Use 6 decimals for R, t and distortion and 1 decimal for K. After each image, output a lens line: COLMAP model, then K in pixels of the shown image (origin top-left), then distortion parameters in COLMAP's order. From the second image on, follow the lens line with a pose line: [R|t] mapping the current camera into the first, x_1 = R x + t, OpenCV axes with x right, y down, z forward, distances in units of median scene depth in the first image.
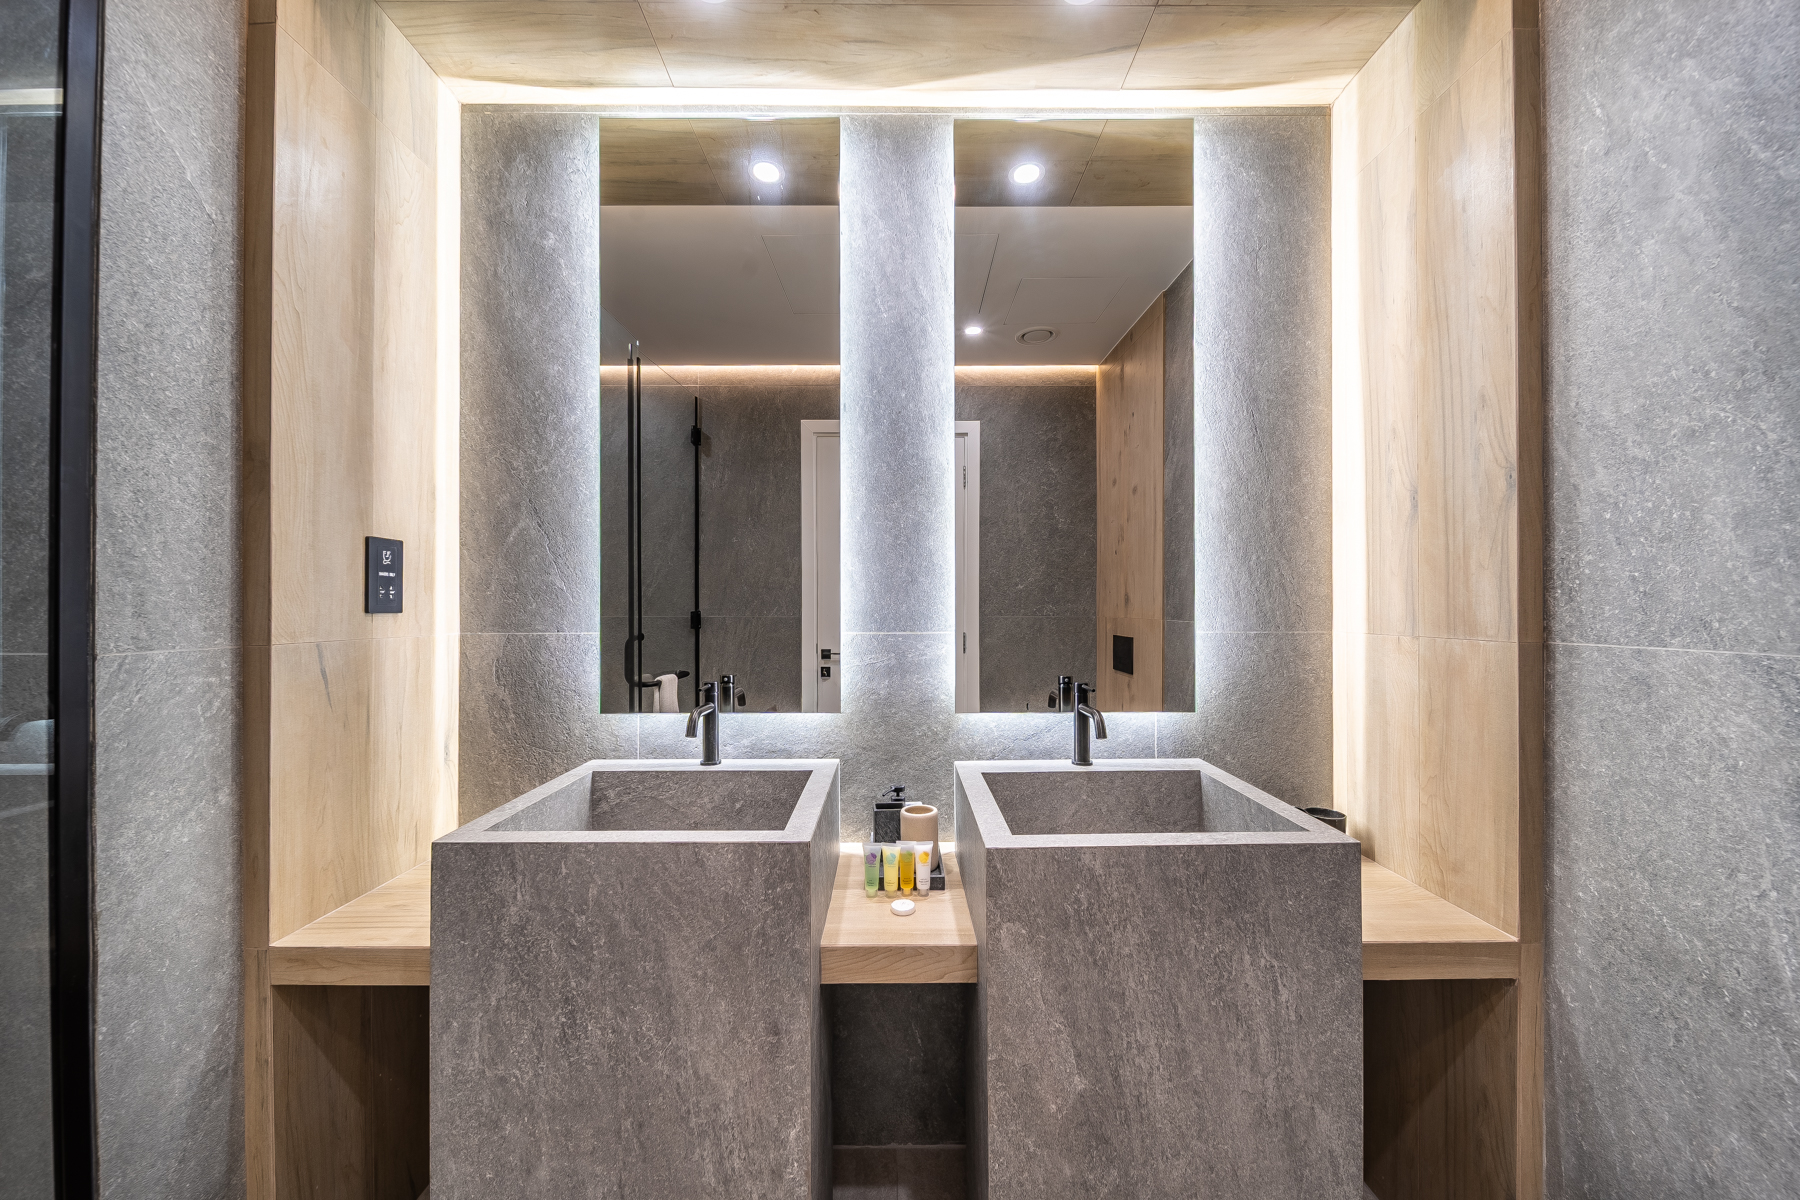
lens RADIAL K [[648.3, 0, 900.0], [0, 648.3, 600.0], [0, 0, 1]] dist [-0.002390, -0.000289]
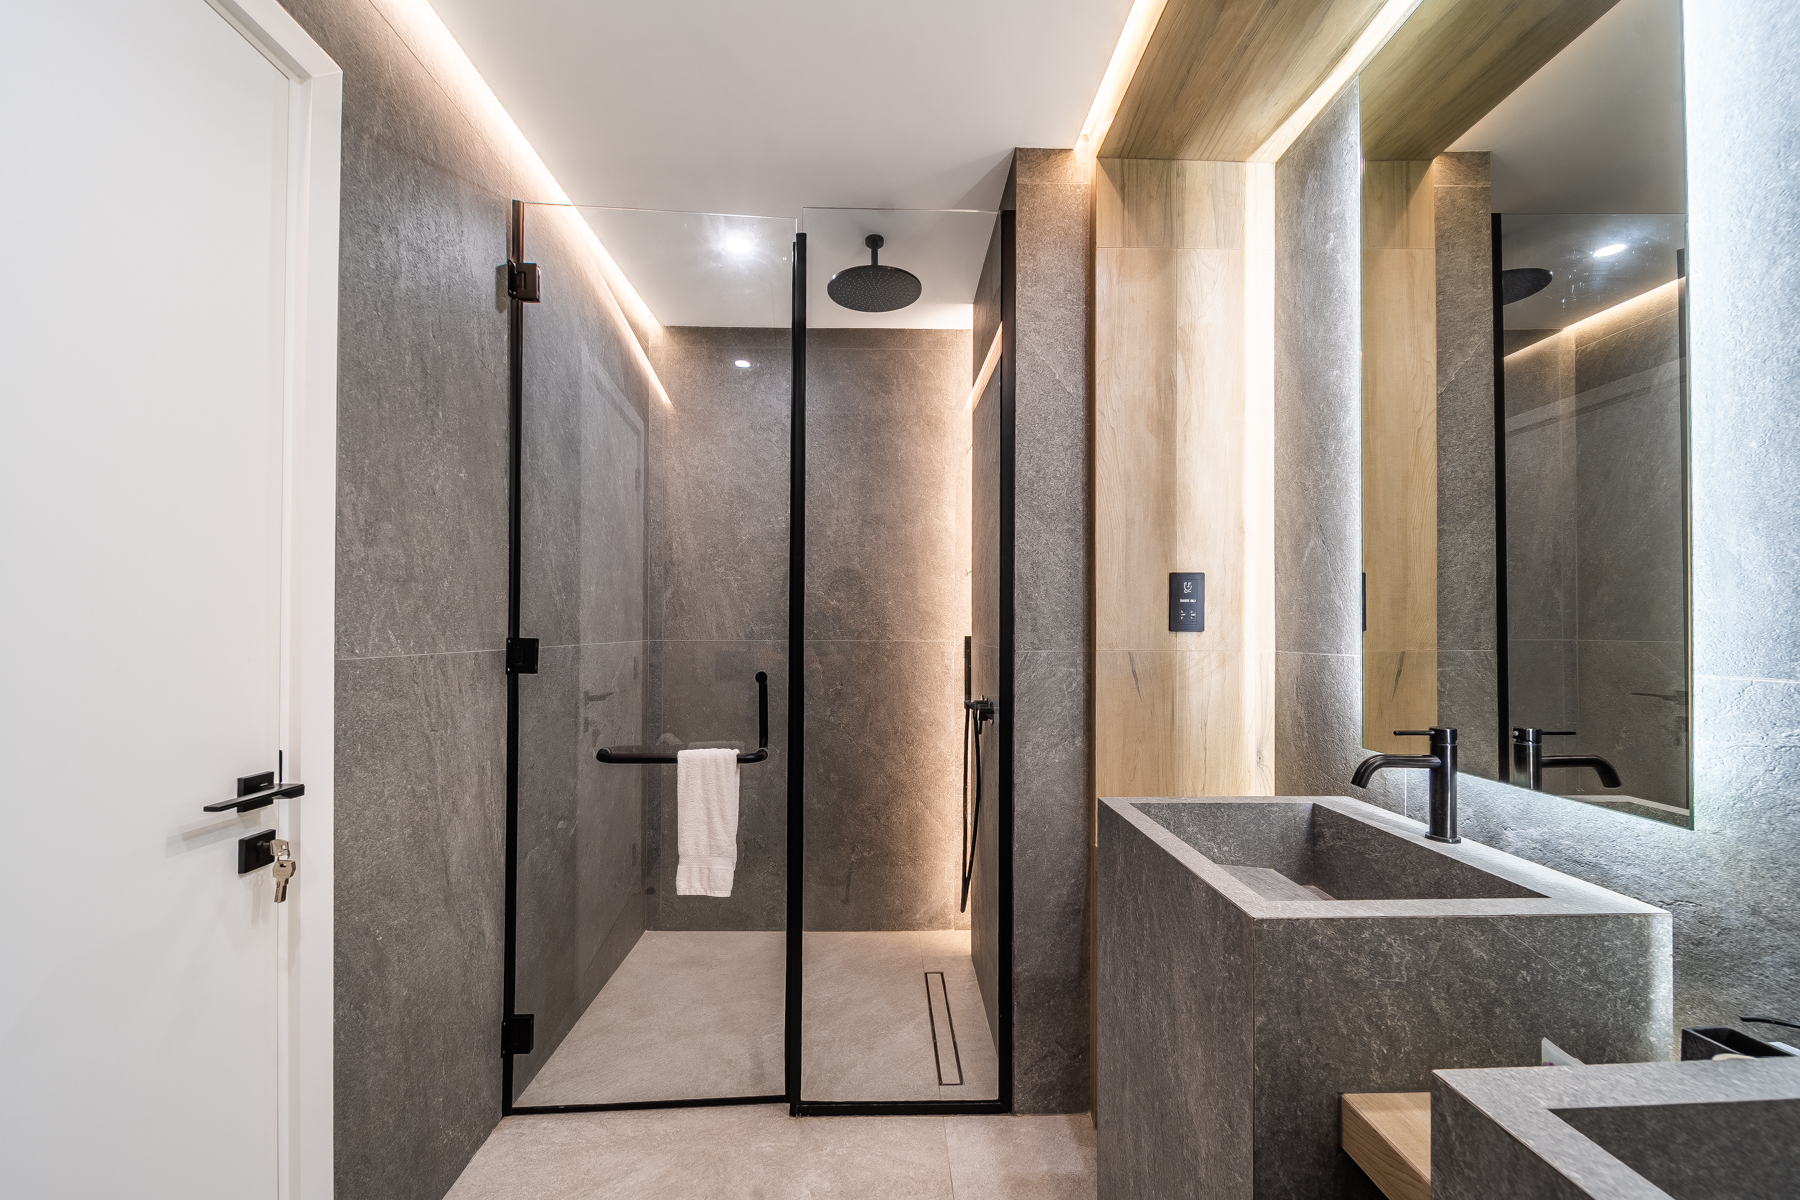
lens RADIAL K [[664.4, 0, 897.5], [0, 664.4, 618.1], [0, 0, 1]] dist [0.001475, 0.000038]
pose [[0.017593, -0.013273, -0.999757, 0.515382], [0.008051, 0.999881, -0.013133, 0.007076], [0.999813, -0.007818, 0.017698, 0.419842]]
